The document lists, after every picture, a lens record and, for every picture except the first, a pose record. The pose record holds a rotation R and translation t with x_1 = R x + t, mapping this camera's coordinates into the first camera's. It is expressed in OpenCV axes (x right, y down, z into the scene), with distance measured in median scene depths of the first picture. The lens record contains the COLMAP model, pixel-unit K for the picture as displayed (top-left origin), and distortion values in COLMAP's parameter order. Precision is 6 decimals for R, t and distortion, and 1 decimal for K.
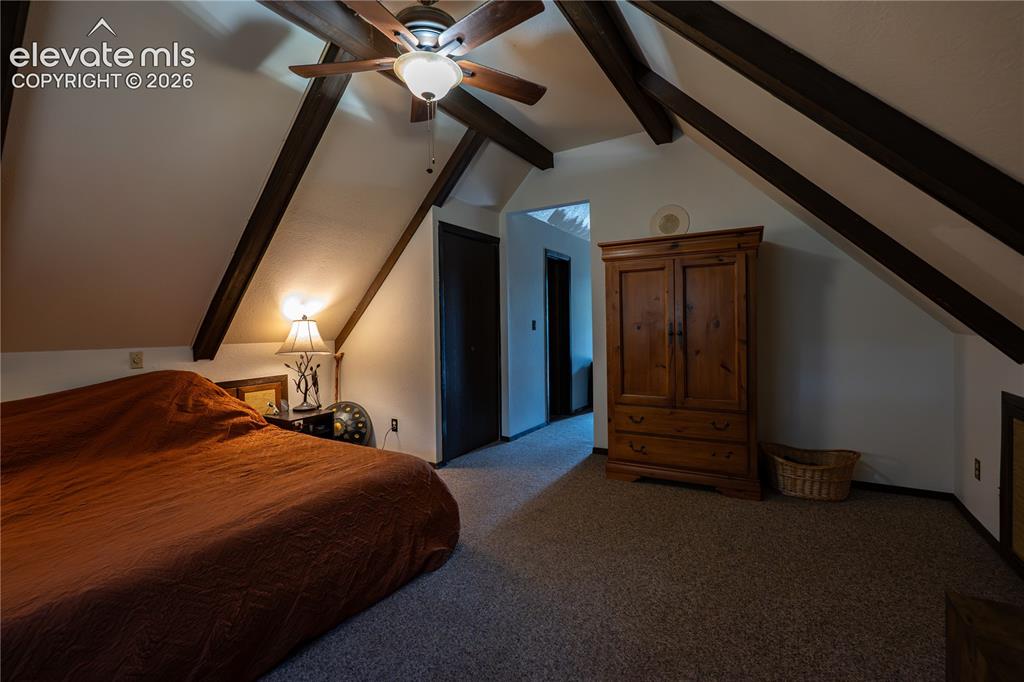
lens RADIAL K [[454.8, 0, 513.2], [0, 454.8, 341.9], [0, 0, 1]] dist [-0.003122, 0.000662]
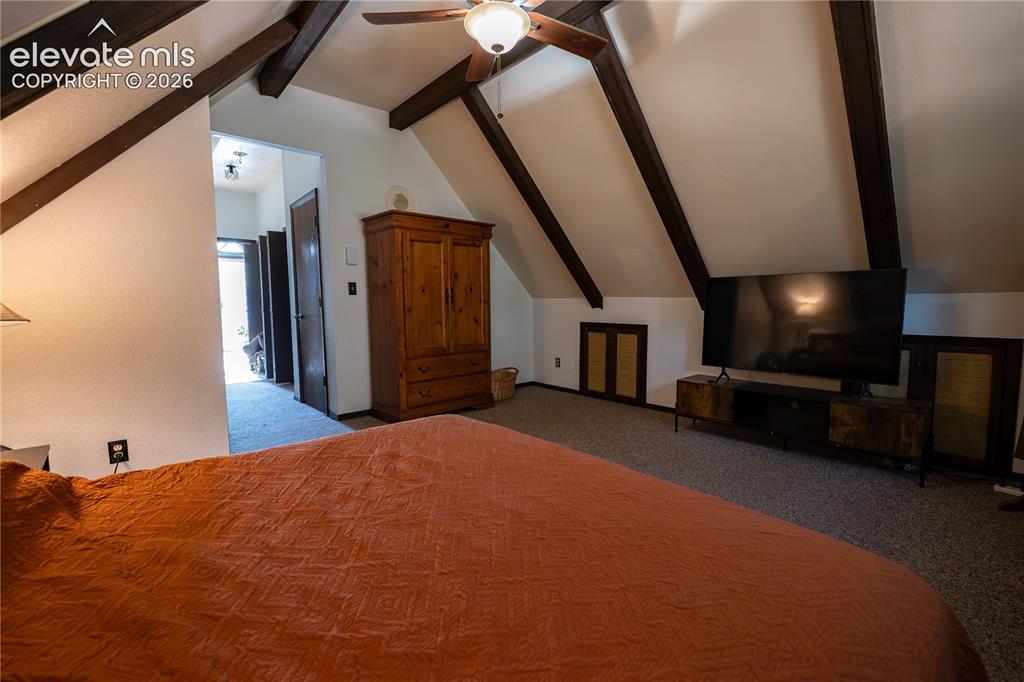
lens RADIAL K [[454.8, 0, 513.3], [0, 454.8, 339.2], [0, 0, 1]] dist [-0.003122, 0.000662]
pose [[0.310072, -0.079113, 0.947416, -0.793607], [0.013988, 0.996803, 0.078659, 0.004150], [-0.950610, -0.011138, 0.310188, 0.432095]]
